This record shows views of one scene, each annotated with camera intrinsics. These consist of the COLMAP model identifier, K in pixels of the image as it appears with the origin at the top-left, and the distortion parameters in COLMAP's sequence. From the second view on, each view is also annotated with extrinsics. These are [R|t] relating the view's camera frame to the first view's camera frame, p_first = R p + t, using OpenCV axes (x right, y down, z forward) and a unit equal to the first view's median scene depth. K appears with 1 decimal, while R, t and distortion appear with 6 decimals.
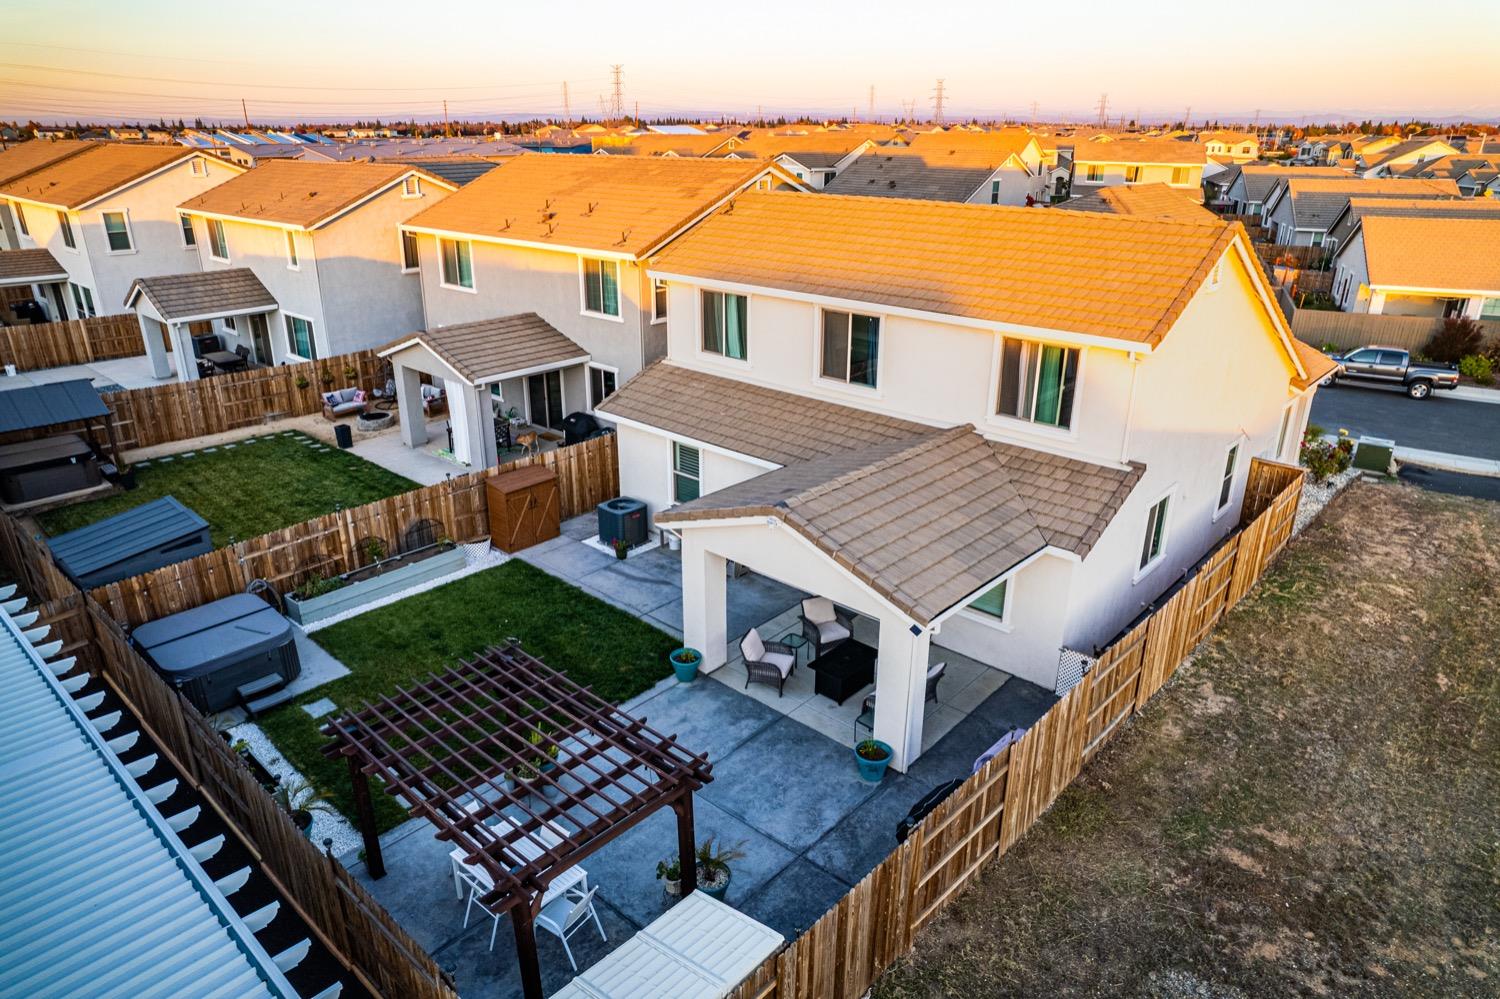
lens RADIAL K [[954.7, 0, 752.3], [0, 954.7, 500.7], [0, 0, 1]] dist [-0.051991, 0.039374]
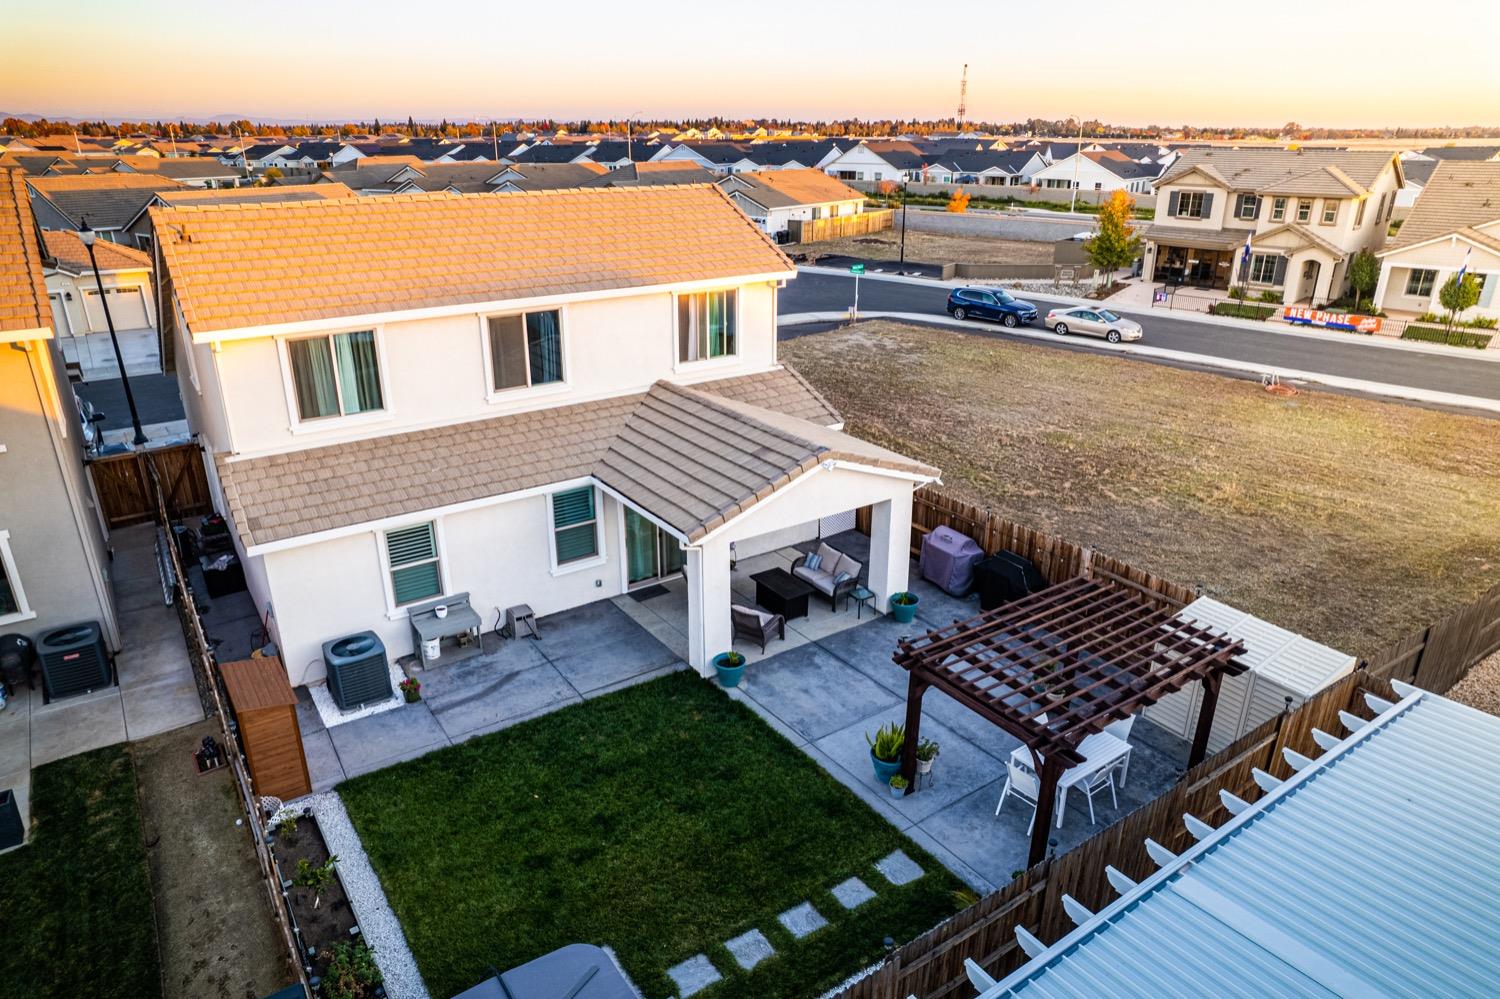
lens RADIAL K [[954.7, 0, 746.2], [0, 954.7, 502.1], [0, 0, 1]] dist [-0.051991, 0.039374]
pose [[0.232649, -0.361056, 0.903058, -0.747044], [0.358419, 0.895011, 0.265502, -0.195973], [-0.904108, 0.261904, 0.337632, 0.521899]]
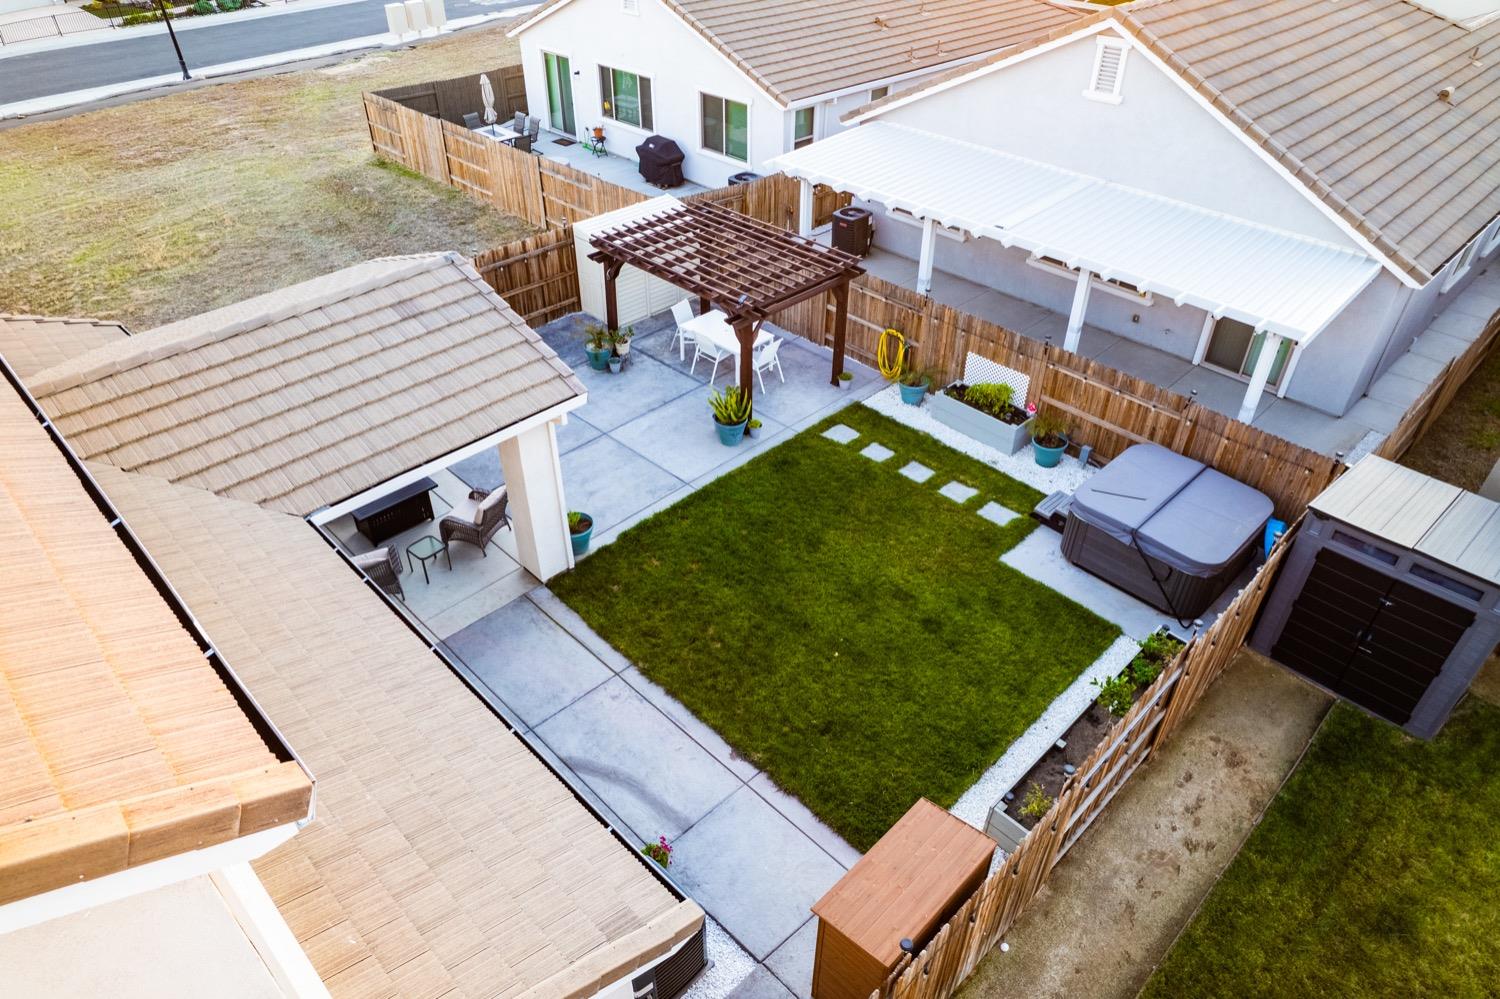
lens RADIAL K [[954.7, 0, 749.8], [0, 954.7, 504.8], [0, 0, 1]] dist [-0.051991, 0.039374]
pose [[-0.998157, -0.043441, 0.042378, -0.209213], [0.013897, 0.516137, 0.856393, -0.443974], [-0.059076, 0.855403, -0.514582, 1.176065]]
